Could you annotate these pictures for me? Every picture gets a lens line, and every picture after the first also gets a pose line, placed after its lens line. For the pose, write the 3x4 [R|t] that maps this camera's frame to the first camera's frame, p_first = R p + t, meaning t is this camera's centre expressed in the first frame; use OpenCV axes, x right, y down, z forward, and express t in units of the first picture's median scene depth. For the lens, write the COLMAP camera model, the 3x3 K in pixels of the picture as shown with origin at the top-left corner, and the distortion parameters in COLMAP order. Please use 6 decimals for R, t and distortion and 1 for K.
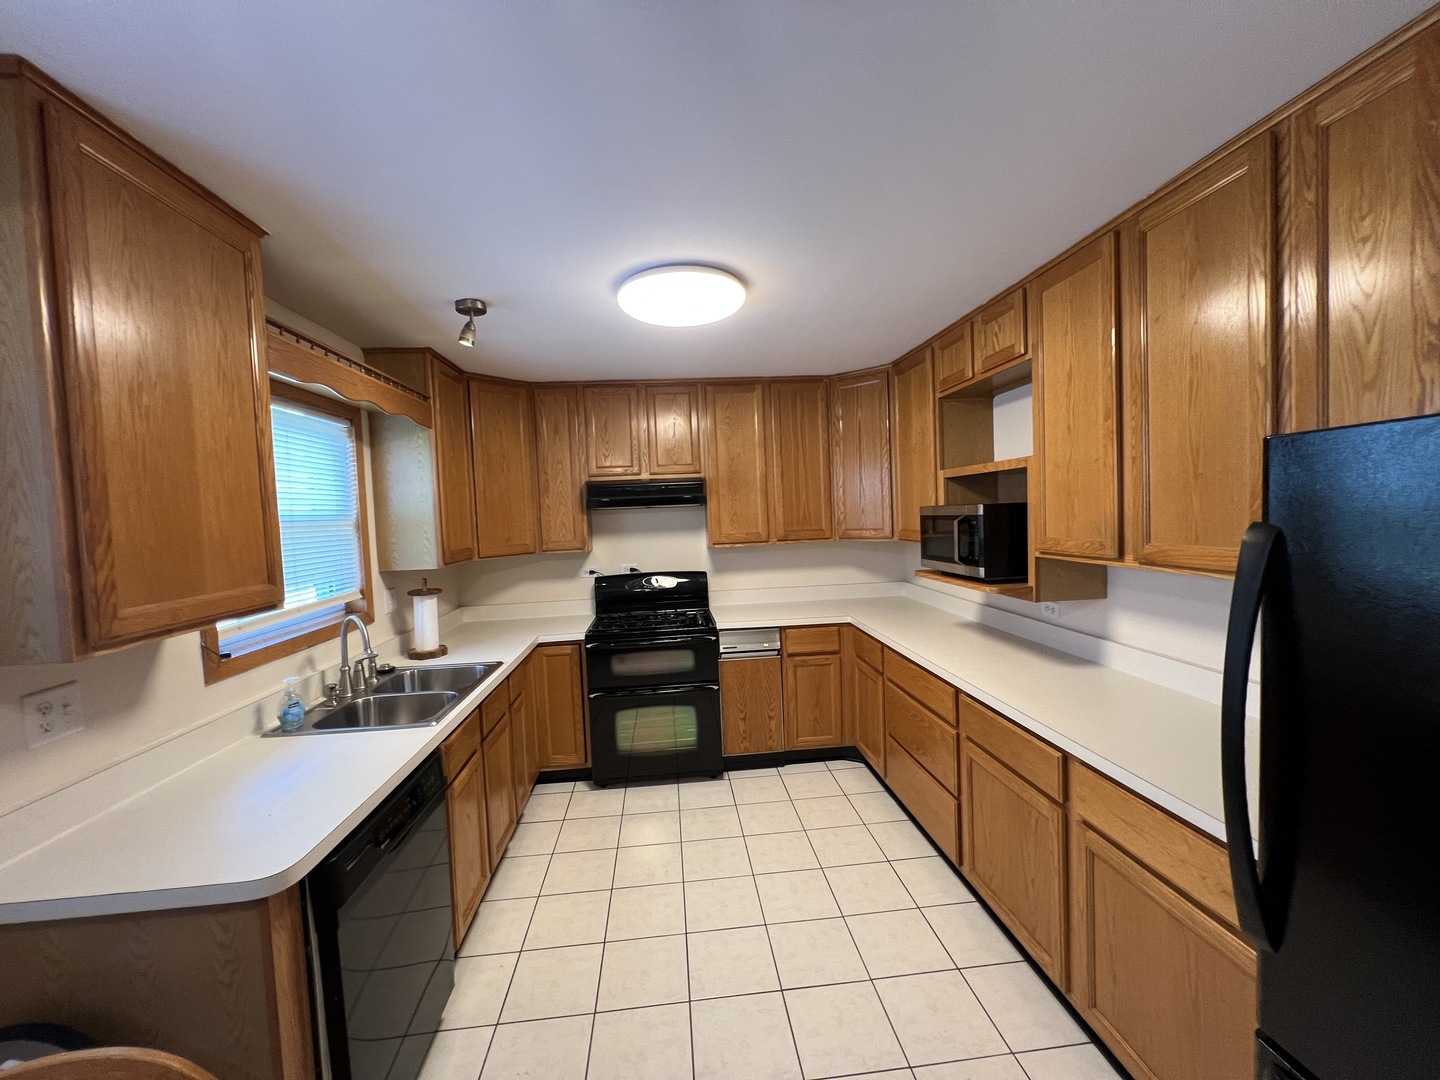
lens RADIAL K [[577.9, 0, 720.5], [0, 577.9, 537.7], [0, 0, 1]] dist [-0.001612, -0.000131]
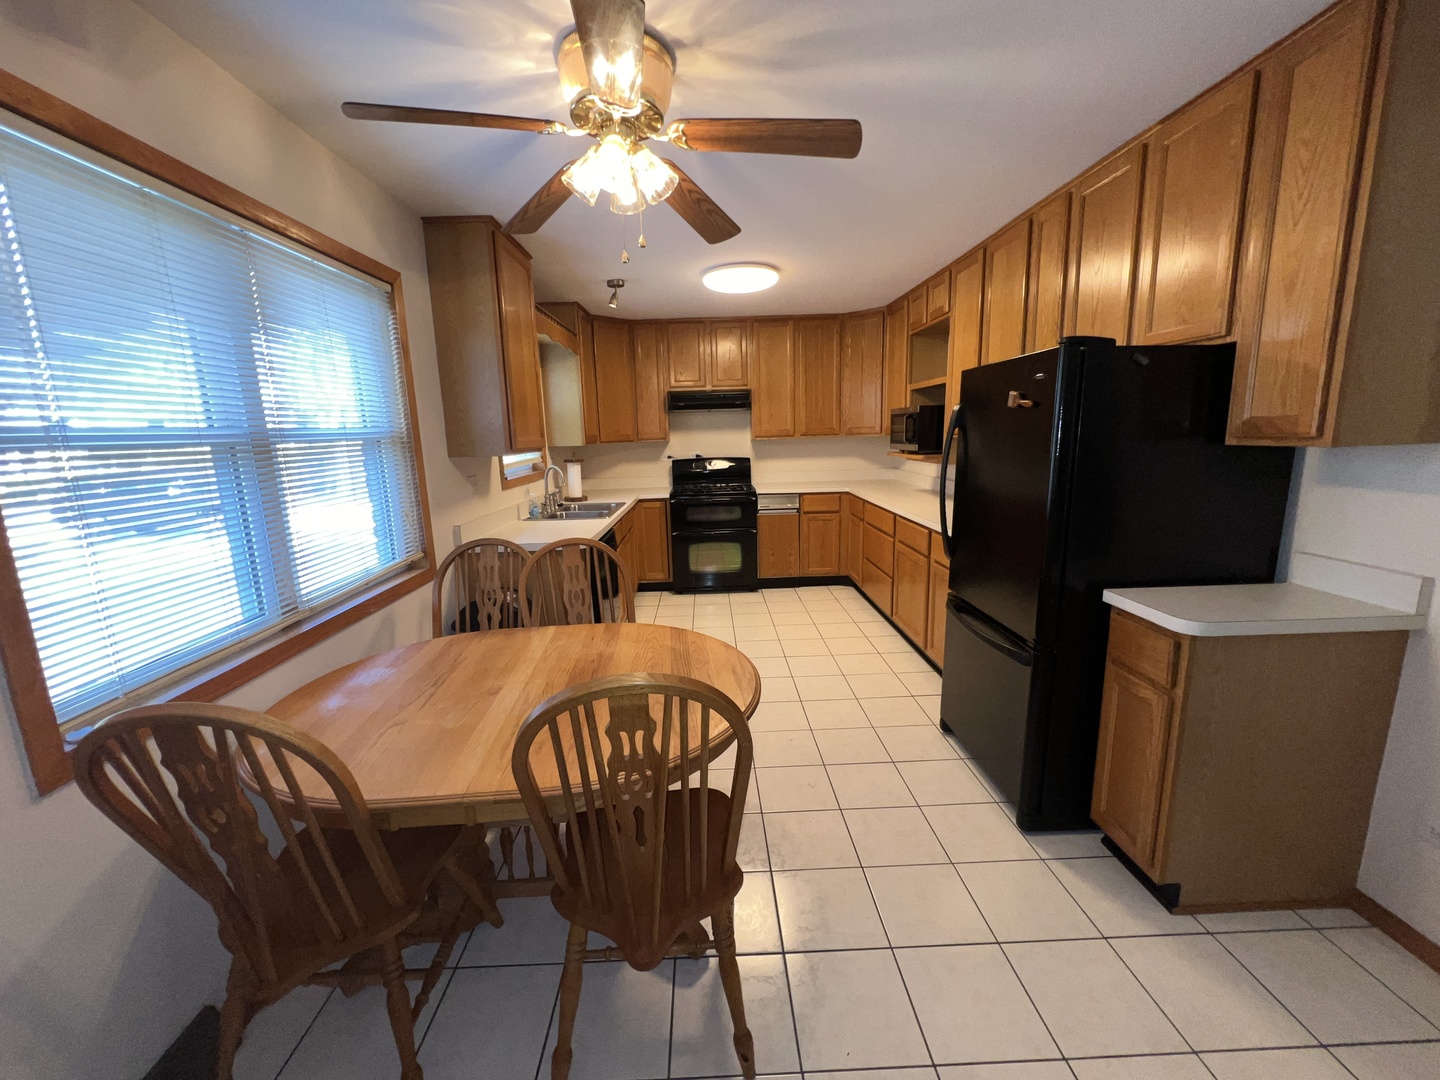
lens RADIAL K [[583.1, 0, 718.9], [0, 583.1, 539.3], [0, 0, 1]] dist [-0.002312, -0.000211]
pose [[0.997235, 0.025591, -0.069769, 0.005047], [-0.015546, 0.989904, 0.140884, 0.064232], [0.072670, -0.139410, 0.987565, -0.501570]]
